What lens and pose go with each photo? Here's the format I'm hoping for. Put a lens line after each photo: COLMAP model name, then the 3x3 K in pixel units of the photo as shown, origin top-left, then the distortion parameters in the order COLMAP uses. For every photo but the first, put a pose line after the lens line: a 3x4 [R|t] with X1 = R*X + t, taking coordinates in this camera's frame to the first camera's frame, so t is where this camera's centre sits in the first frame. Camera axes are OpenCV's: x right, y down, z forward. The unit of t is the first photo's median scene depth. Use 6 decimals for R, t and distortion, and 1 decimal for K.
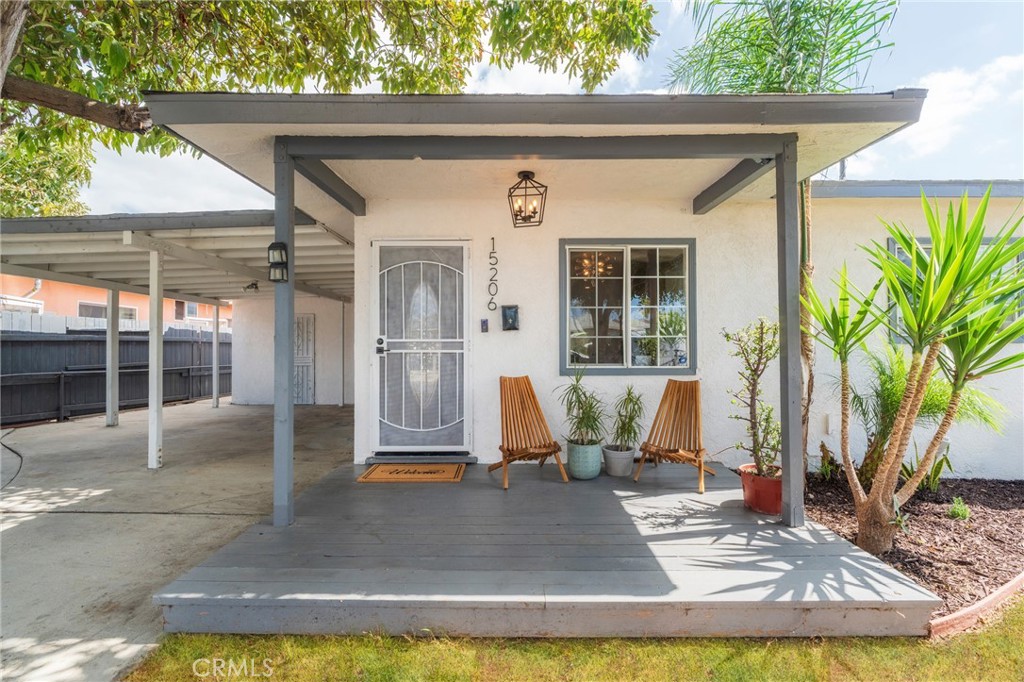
lens RADIAL K [[467.9, 0, 513.7], [0, 467.9, 339.3], [0, 0, 1]] dist [-0.012220, 0.001100]
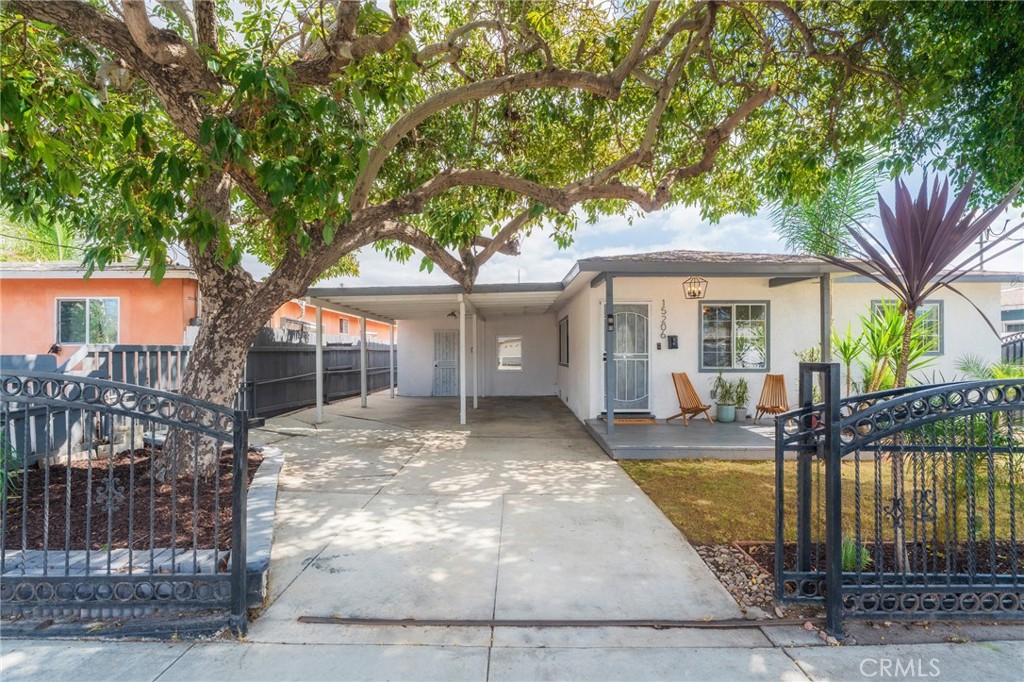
lens RADIAL K [[467.9, 0, 507.4], [0, 467.9, 348.8], [0, 0, 1]] dist [-0.012220, 0.001100]
pose [[0.999941, 0.000470, -0.010815, -0.670600], [-0.000314, 0.999895, 0.014483, -0.046652], [0.010820, -0.014479, 0.999837, -0.927315]]
